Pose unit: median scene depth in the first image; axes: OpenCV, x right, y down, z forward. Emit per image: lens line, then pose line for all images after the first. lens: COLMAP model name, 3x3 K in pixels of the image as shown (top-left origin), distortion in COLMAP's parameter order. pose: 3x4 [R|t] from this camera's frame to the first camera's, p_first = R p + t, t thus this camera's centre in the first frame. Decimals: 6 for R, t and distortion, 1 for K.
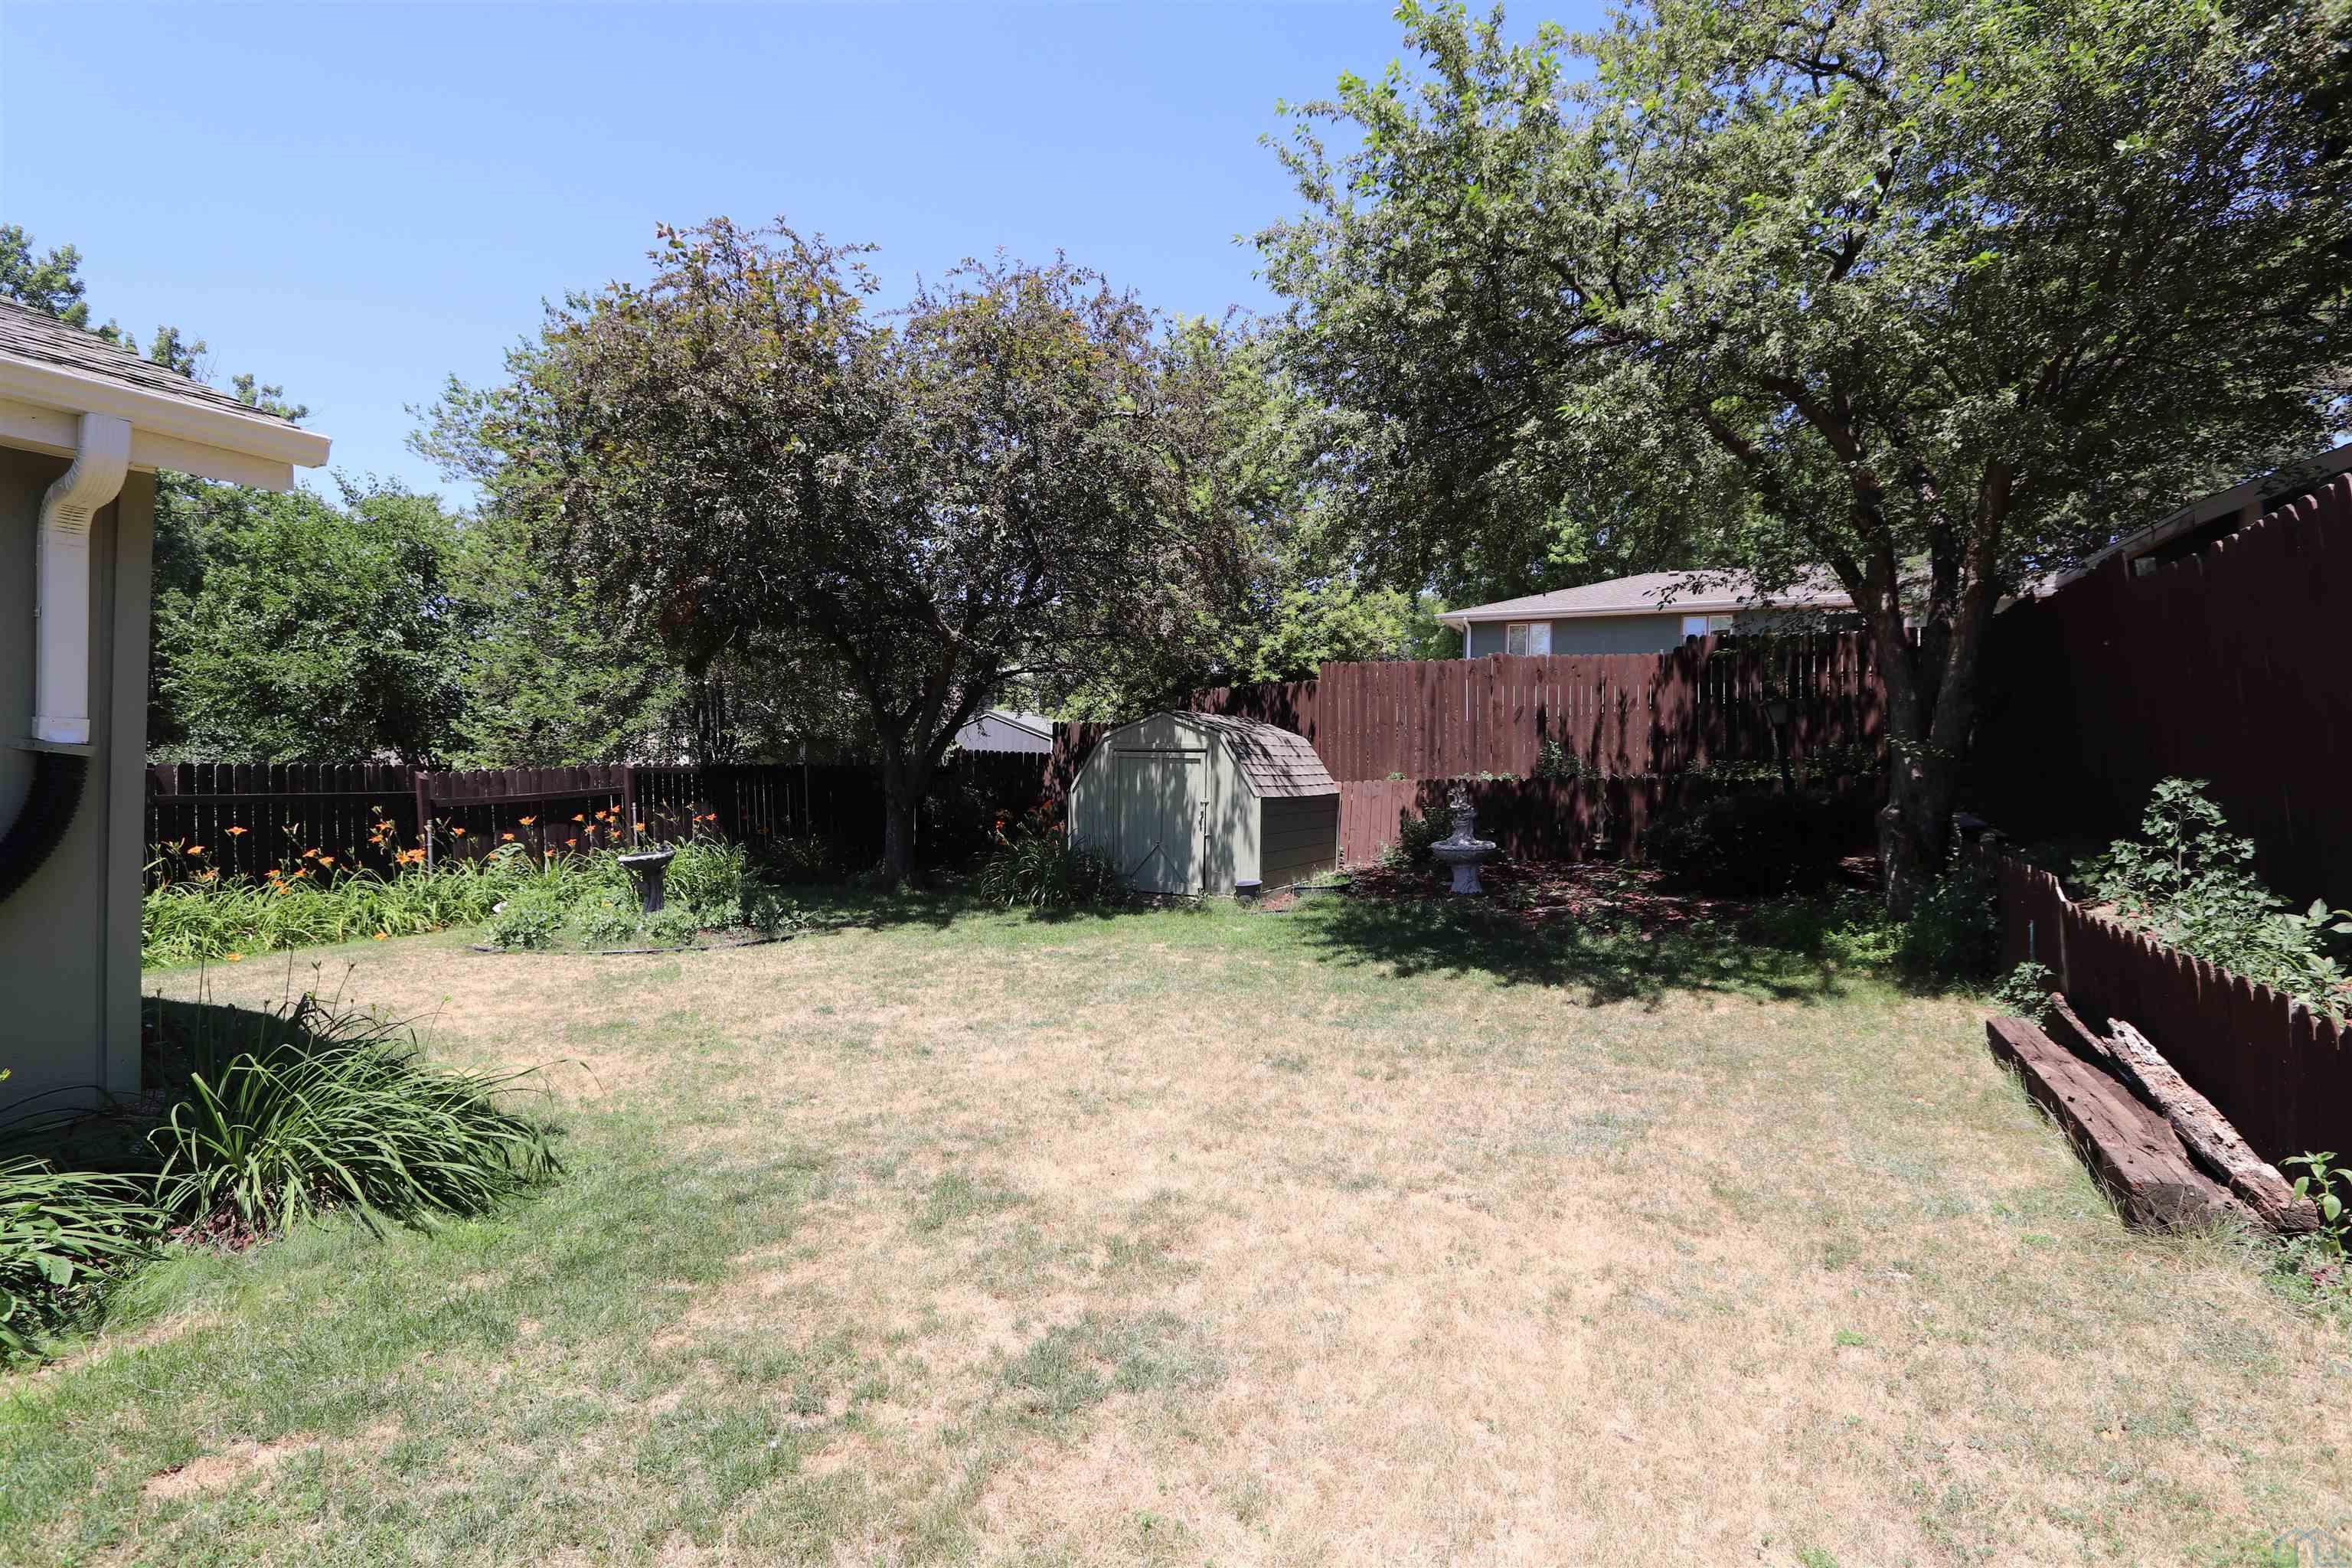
lens RADIAL K [[1072.7, 0, 1165.7], [0, 1072.7, 778.5], [0, 0, 1]] dist [-0.019470, 0.000660]
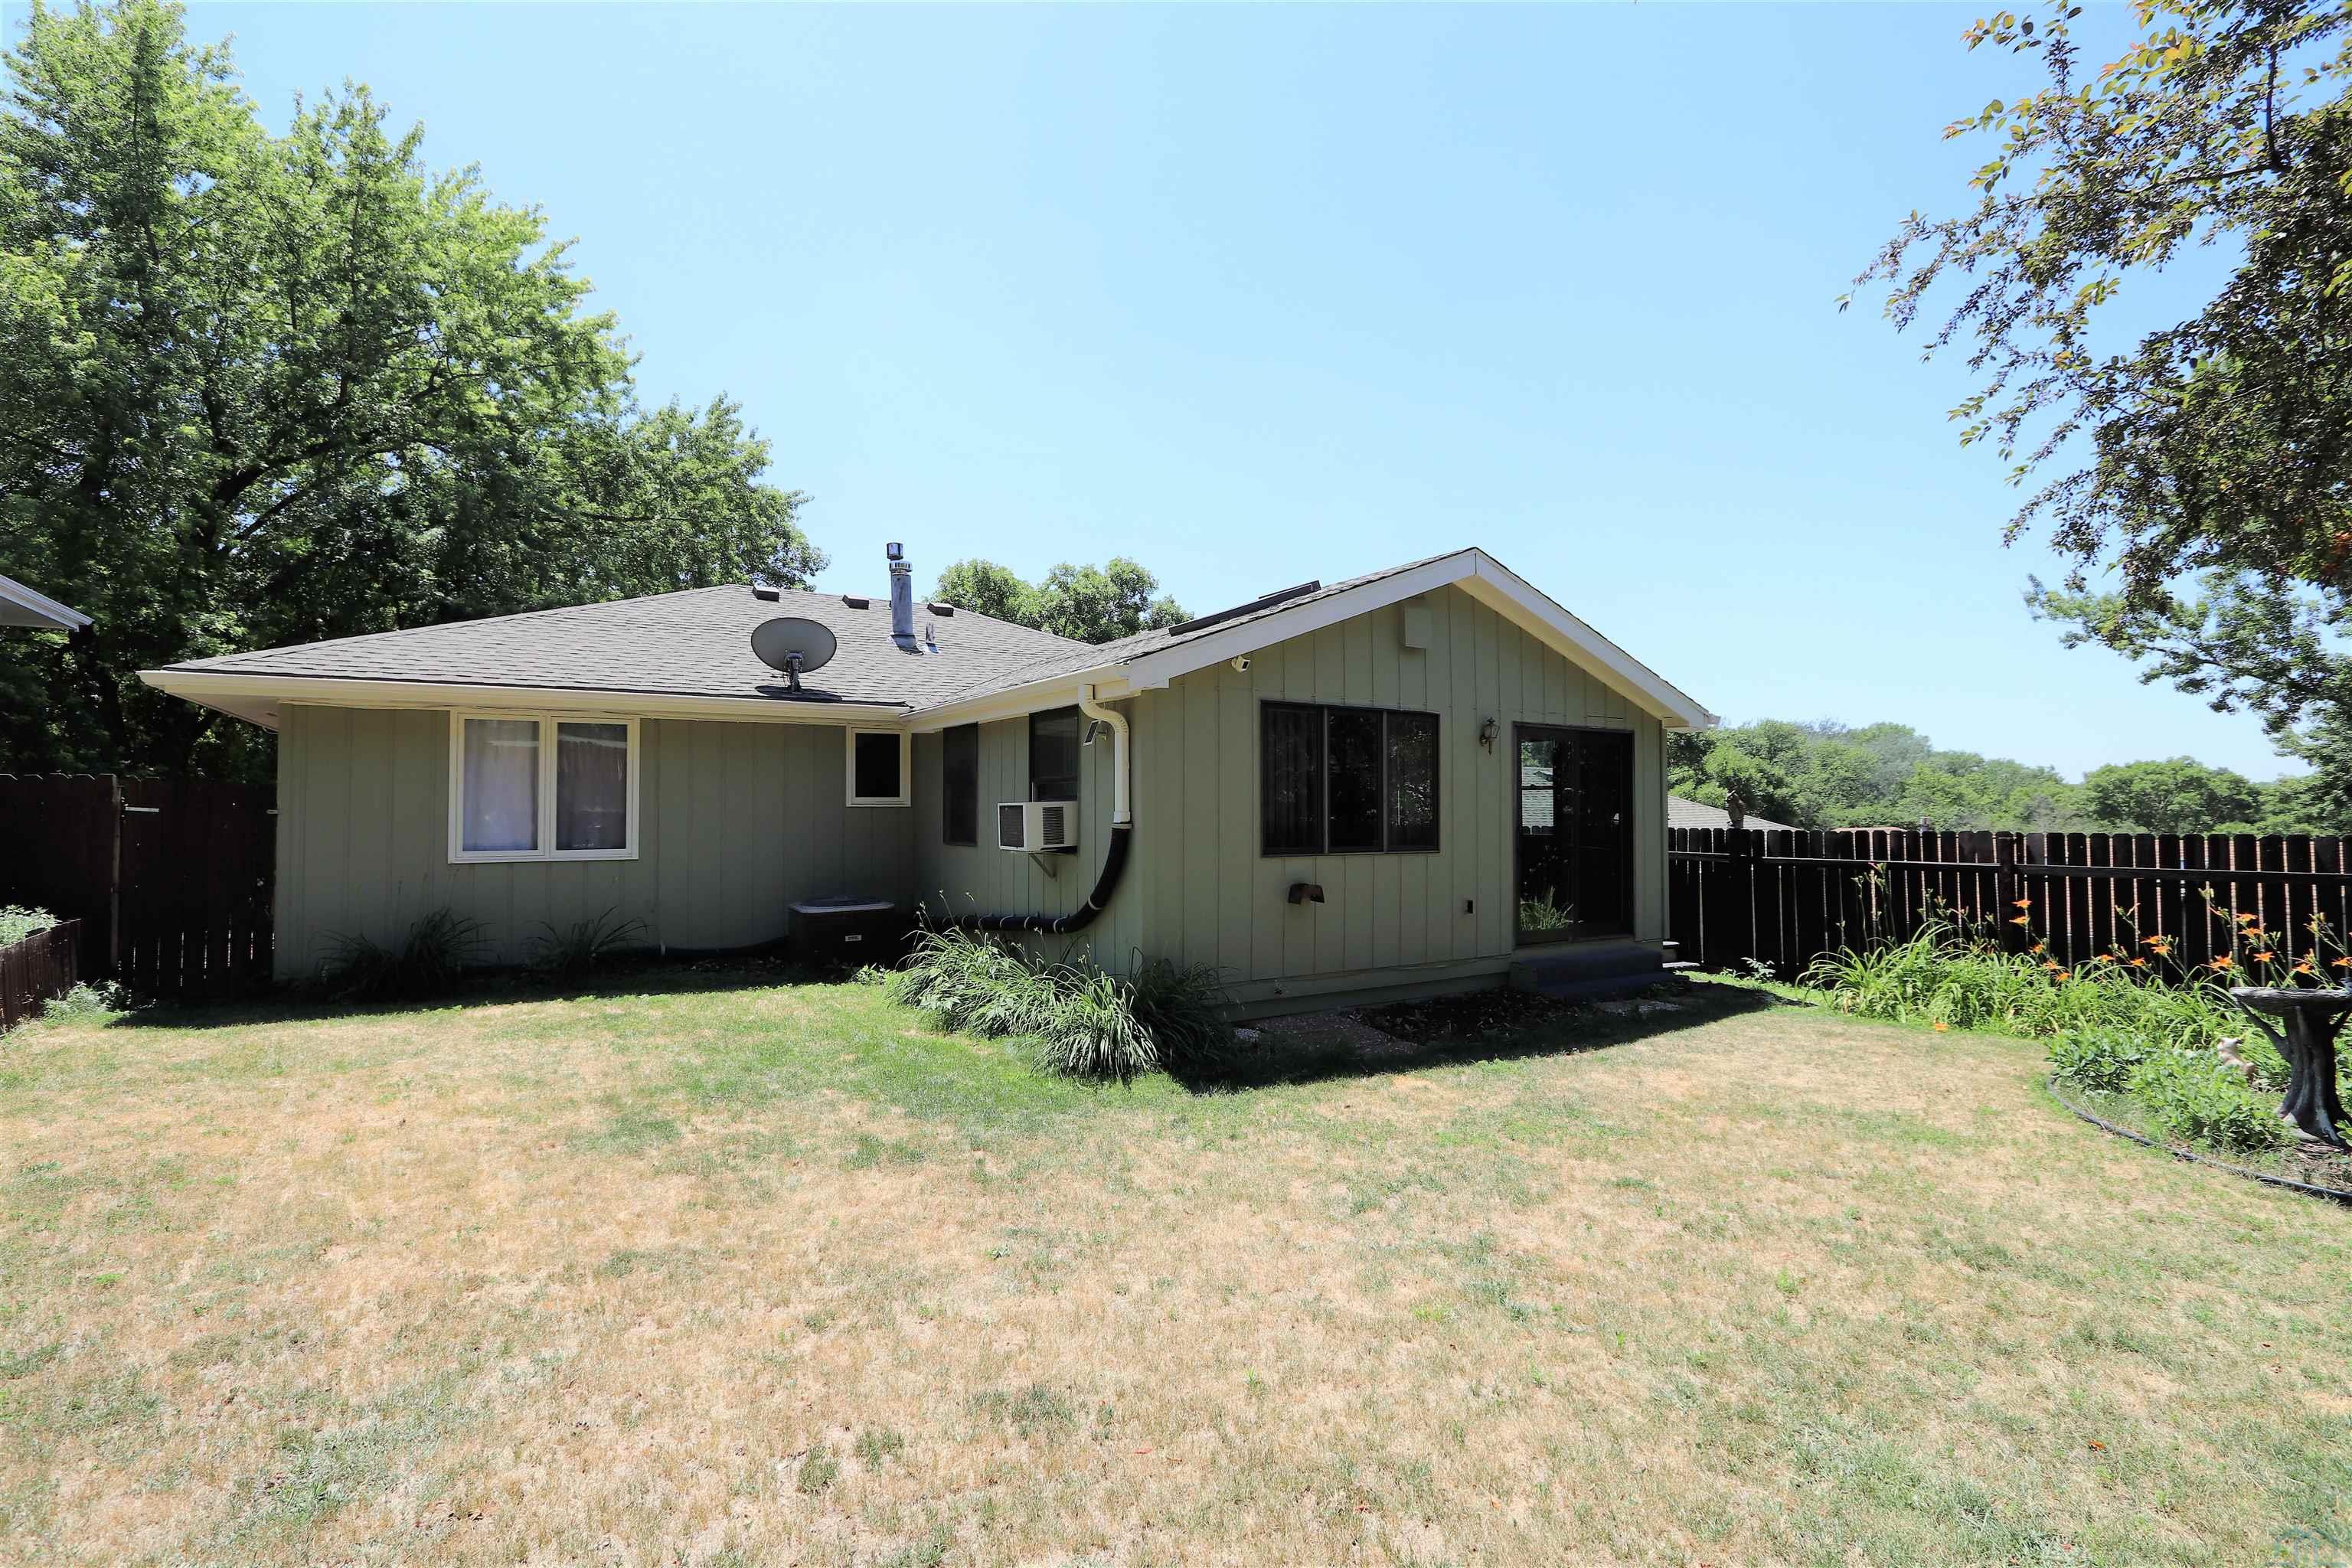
lens RADIAL K [[1072.7, 0, 1165.7], [0, 1072.7, 778.5], [0, 0, 1]] dist [-0.019470, 0.000660]
pose [[-0.520408, -0.044759, -0.852744, 0.378496], [-0.002205, 0.998692, -0.051074, -0.004867], [0.853915, -0.024699, -0.519827, 0.956792]]
